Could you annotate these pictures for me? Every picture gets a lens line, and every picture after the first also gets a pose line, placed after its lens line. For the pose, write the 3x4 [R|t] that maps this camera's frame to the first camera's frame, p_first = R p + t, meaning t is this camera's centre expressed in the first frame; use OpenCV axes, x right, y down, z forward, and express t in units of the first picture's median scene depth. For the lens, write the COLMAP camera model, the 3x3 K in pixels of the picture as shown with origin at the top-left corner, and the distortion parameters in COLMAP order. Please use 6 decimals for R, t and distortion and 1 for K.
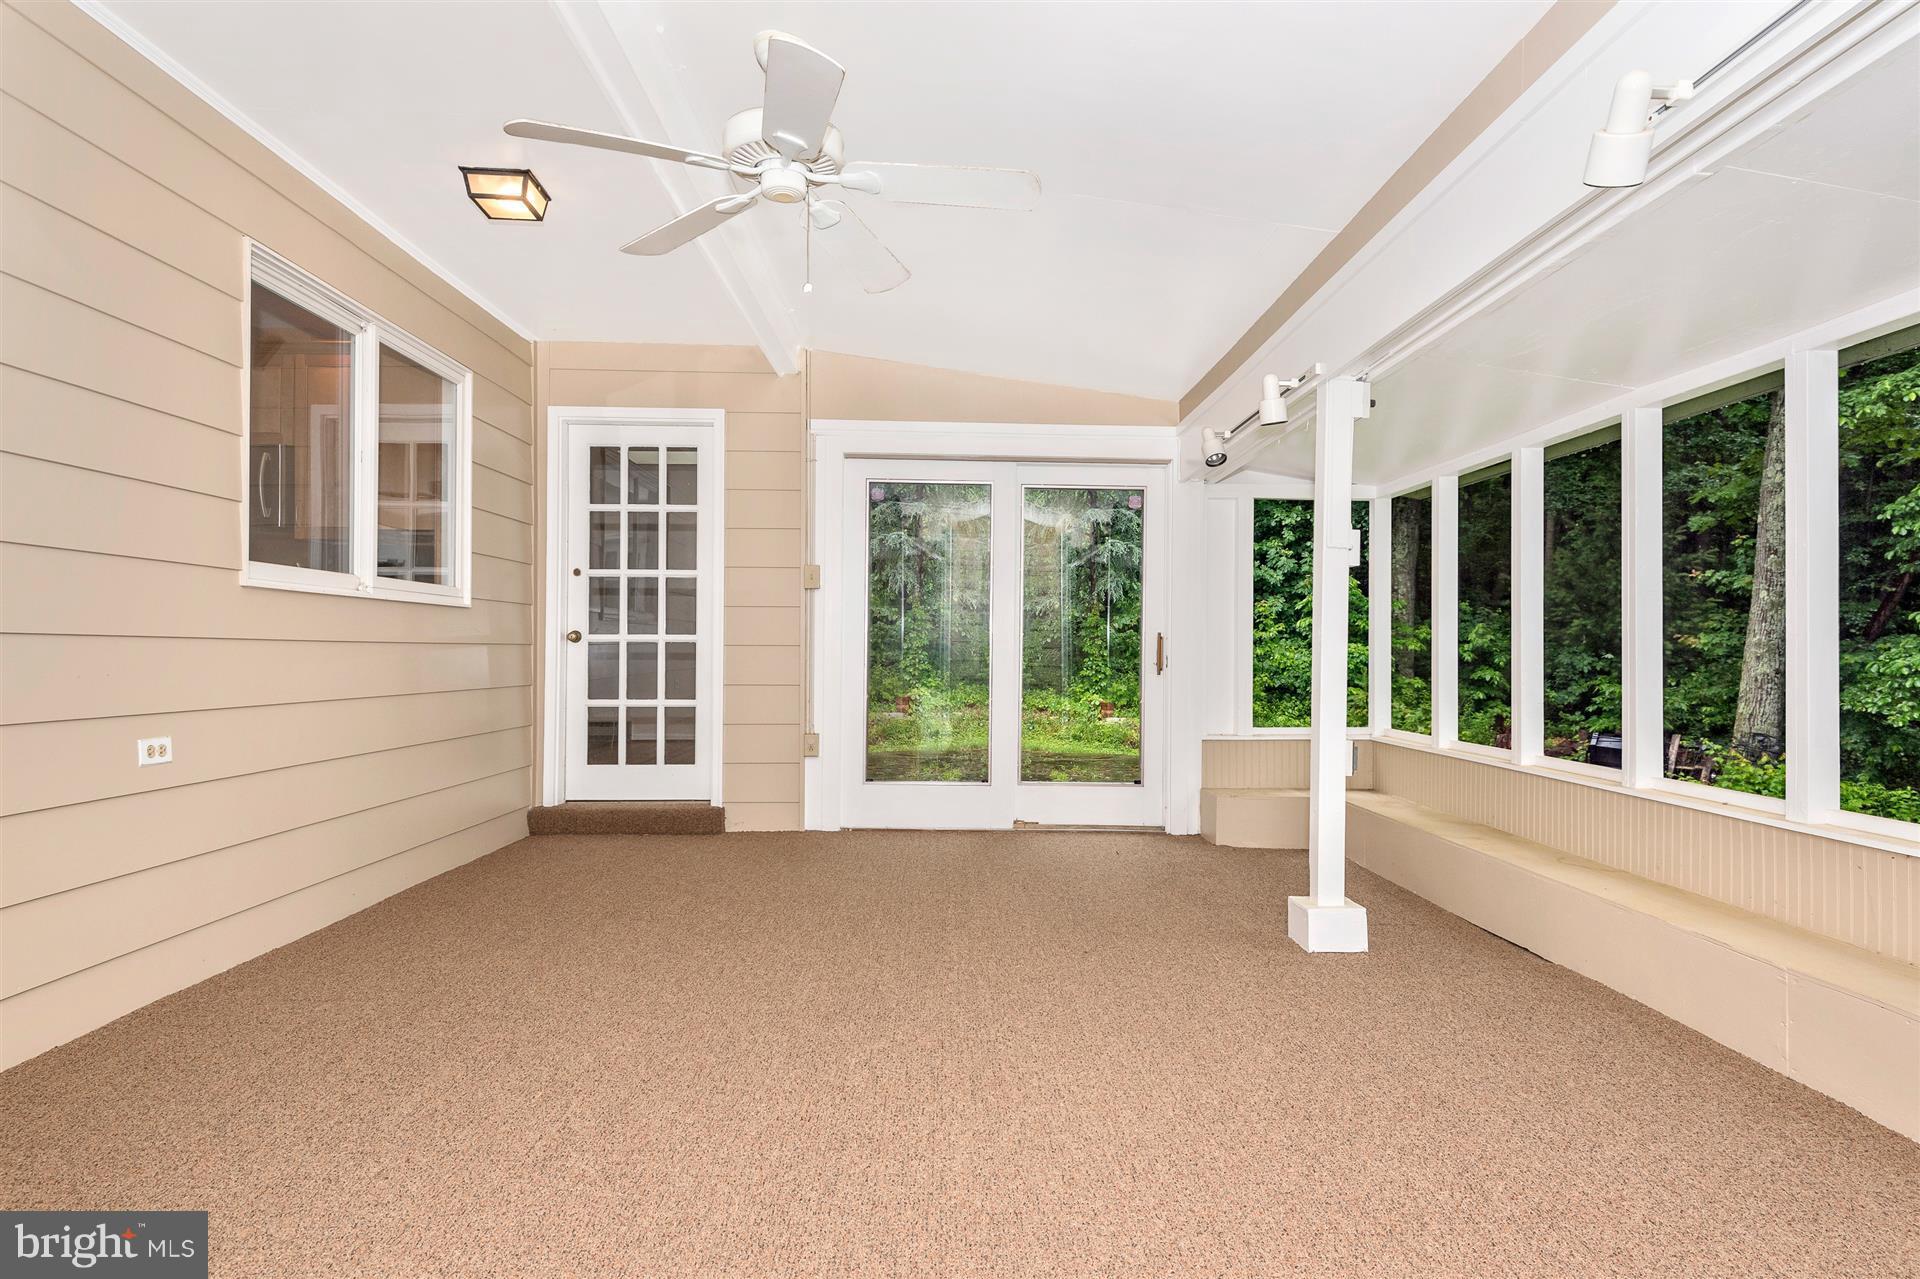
lens RADIAL K [[1057.4, 0, 956.6], [0, 1057.4, 637.9], [0, 0, 1]] dist [0.059442, -0.040633]
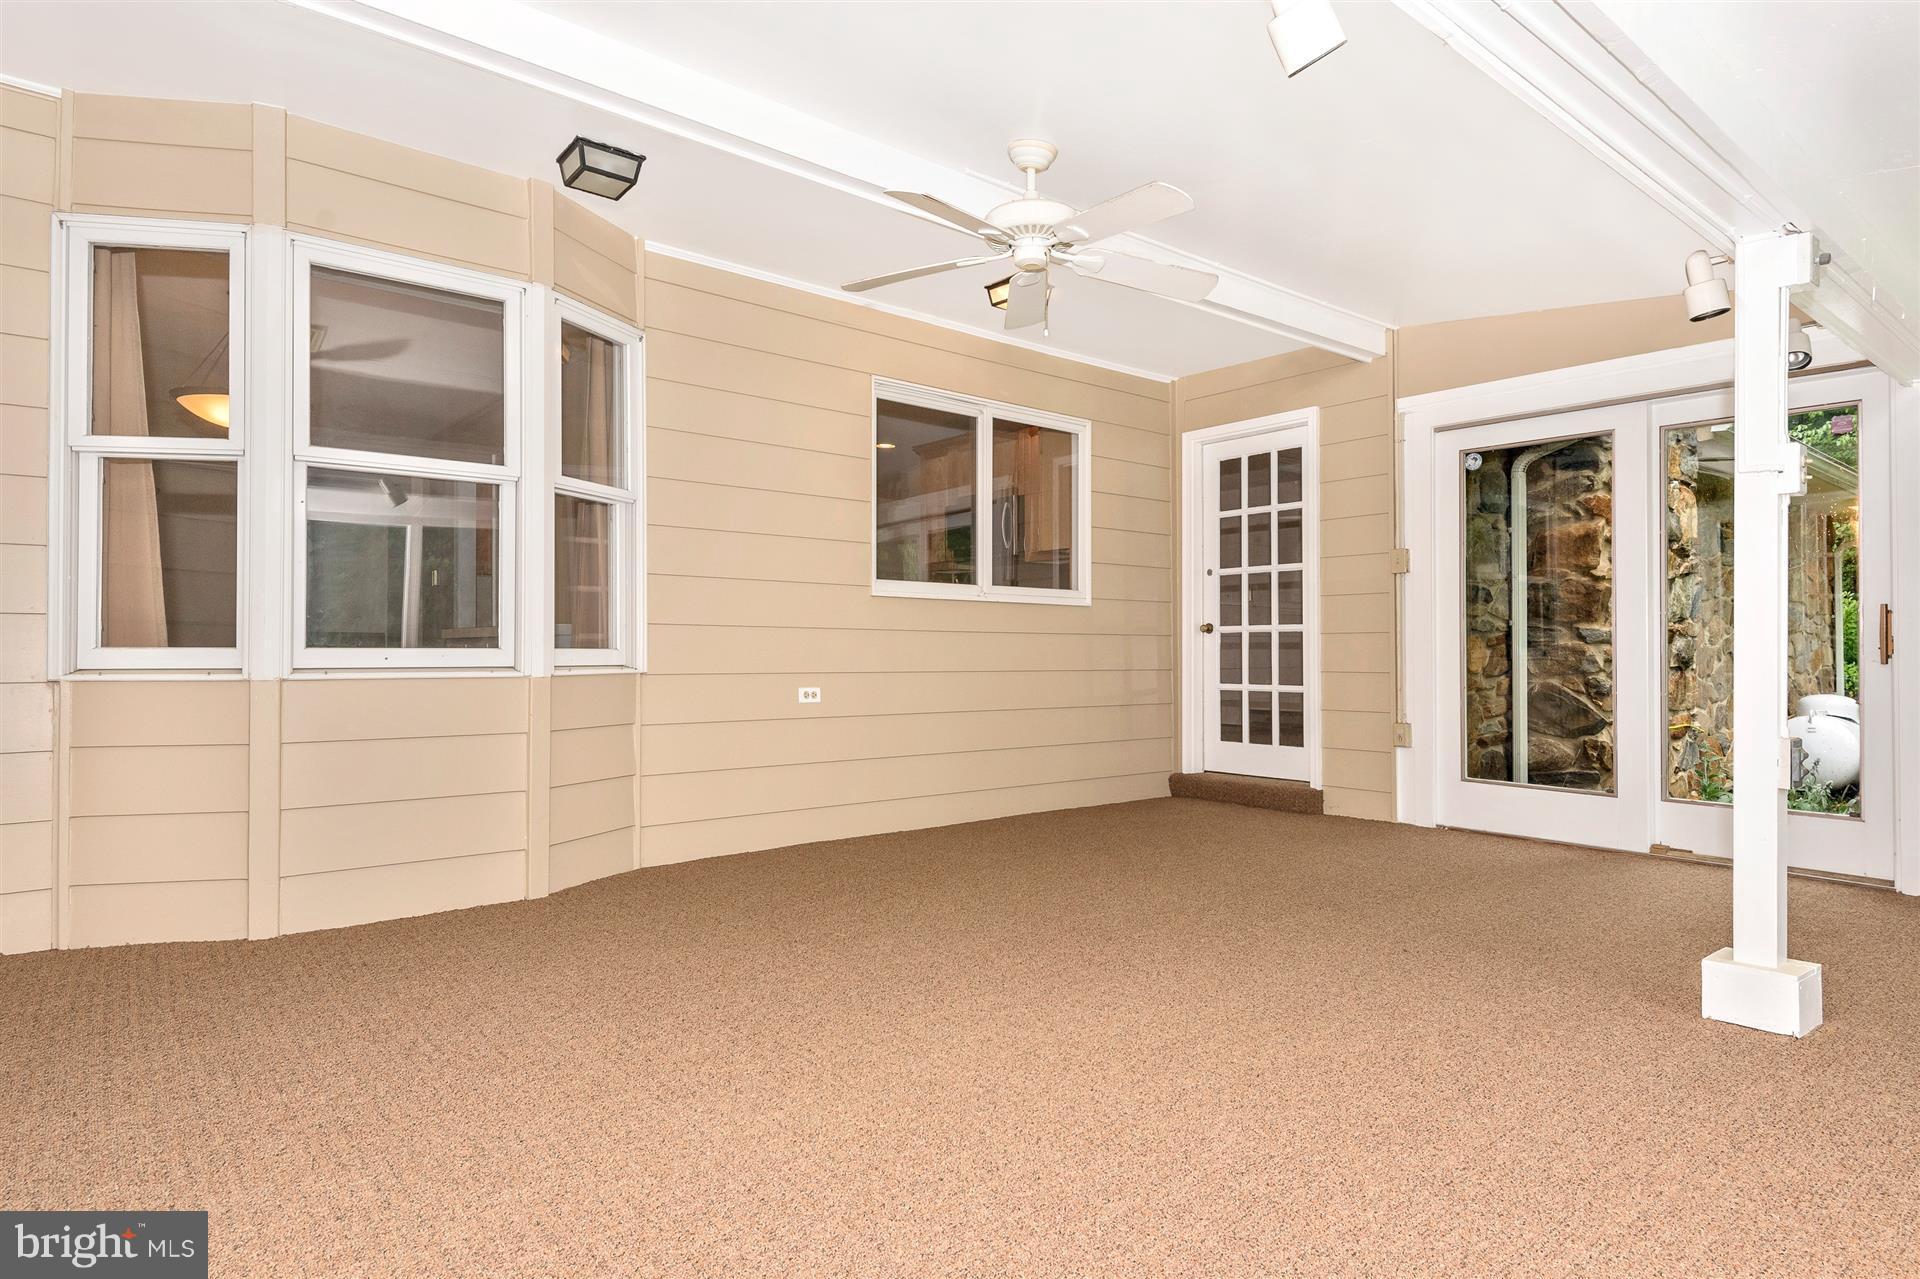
lens RADIAL K [[1057.4, 0, 956.6], [0, 1057.4, 637.9], [0, 0, 1]] dist [0.059442, -0.040633]
pose [[0.626390, -0.015307, -0.779359, 0.366807], [0.010883, 0.999881, -0.010891, 0.018563], [0.779434, -0.001660, 0.626483, 0.071685]]
